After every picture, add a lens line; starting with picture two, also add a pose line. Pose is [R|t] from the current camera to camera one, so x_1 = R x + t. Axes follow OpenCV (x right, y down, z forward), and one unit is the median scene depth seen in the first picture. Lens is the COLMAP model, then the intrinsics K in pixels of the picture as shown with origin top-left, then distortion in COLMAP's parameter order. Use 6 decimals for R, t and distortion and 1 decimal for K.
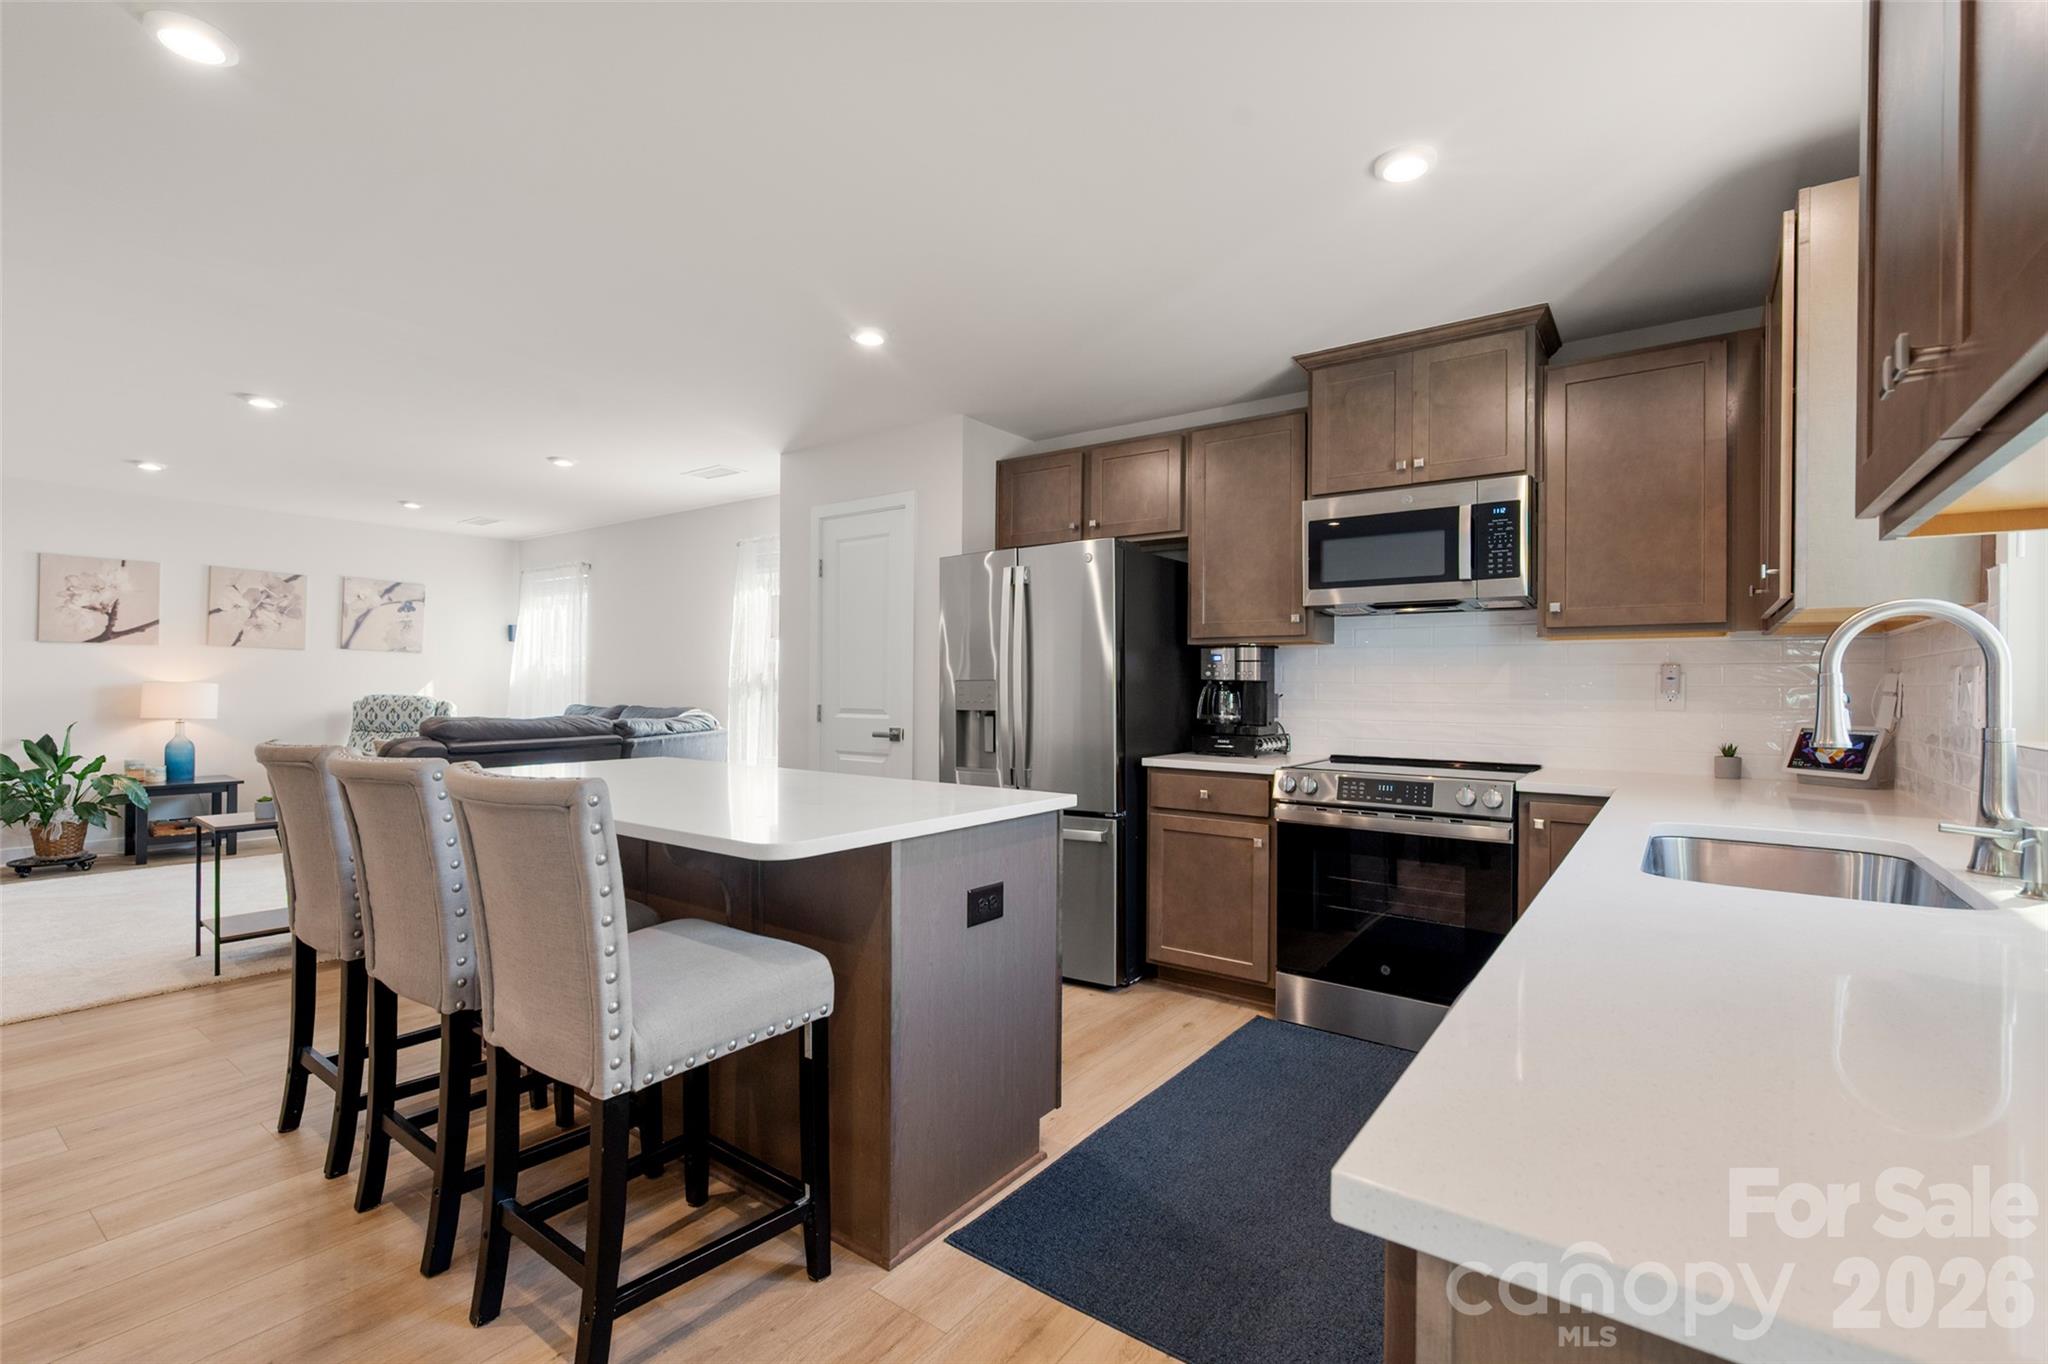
lens RADIAL K [[901.3, 0, 1023.7], [0, 901.3, 683.2], [0, 0, 1]] dist [-0.006506, -0.000295]
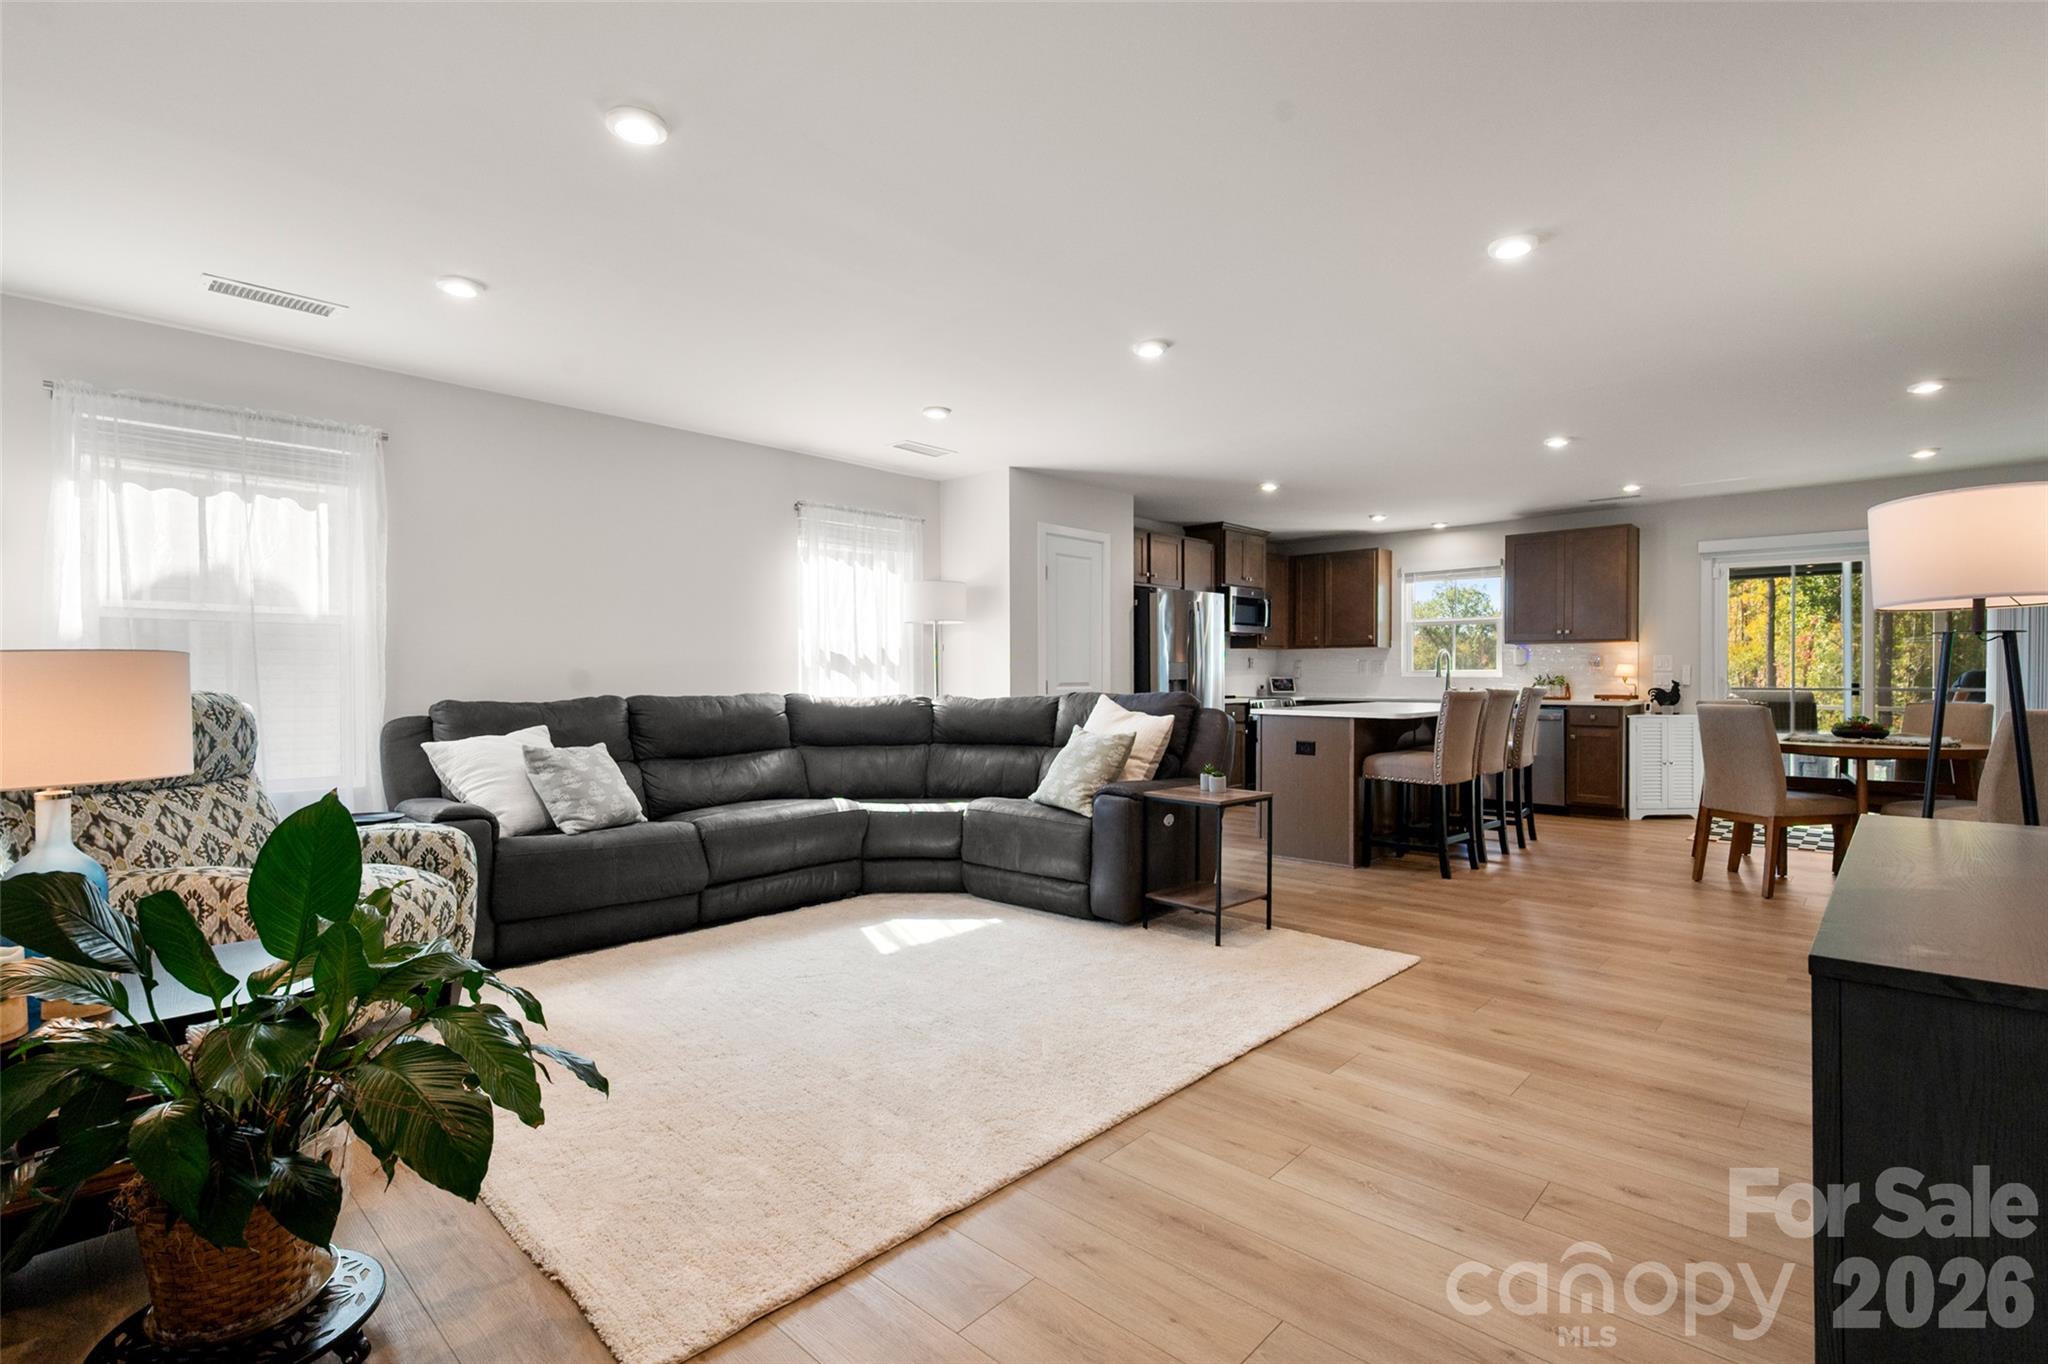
lens RADIAL K [[901.3, 0, 1038.9], [0, 901.3, 680.8], [0, 0, 1]] dist [-0.006506, -0.000295]
pose [[0.136652, -0.017434, 0.990466, -1.921900], [-0.001226, 0.999841, 0.017769, 0.001696], [-0.990618, -0.003643, 0.136609, 1.080475]]
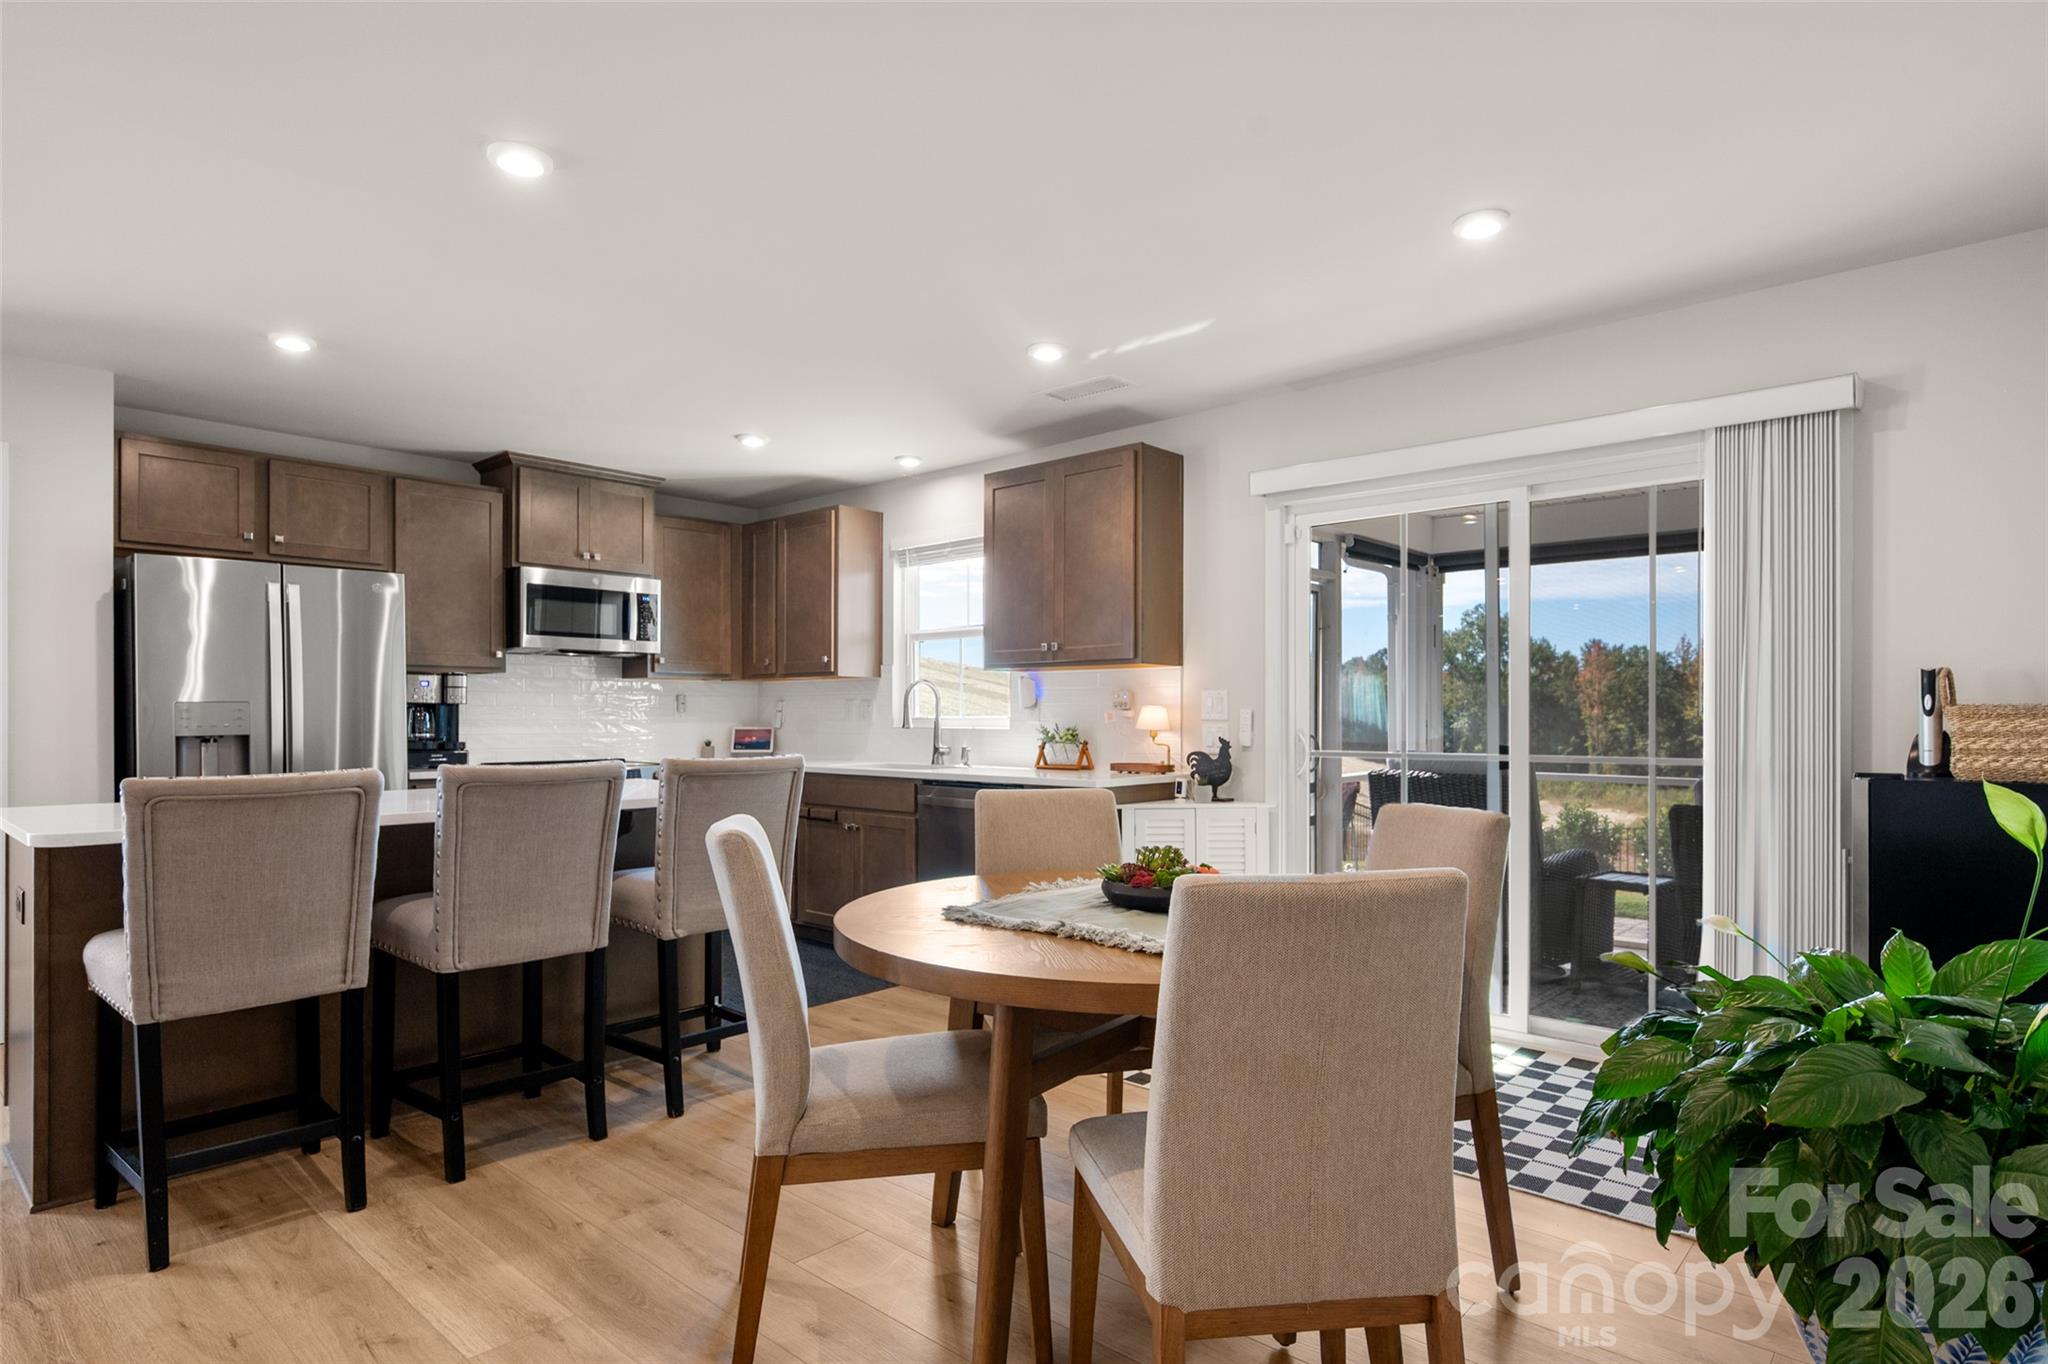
lens RADIAL K [[1081.8, 0, 1033.3], [0, 1081.8, 717.6], [0, 0, 1]] dist [0.000065, 0.000145]
pose [[0.102104, -0.010821, 0.994715, -1.072794], [-0.002571, 0.999935, 0.011141, -0.001775], [-0.994770, -0.003695, 0.102069, 0.088198]]
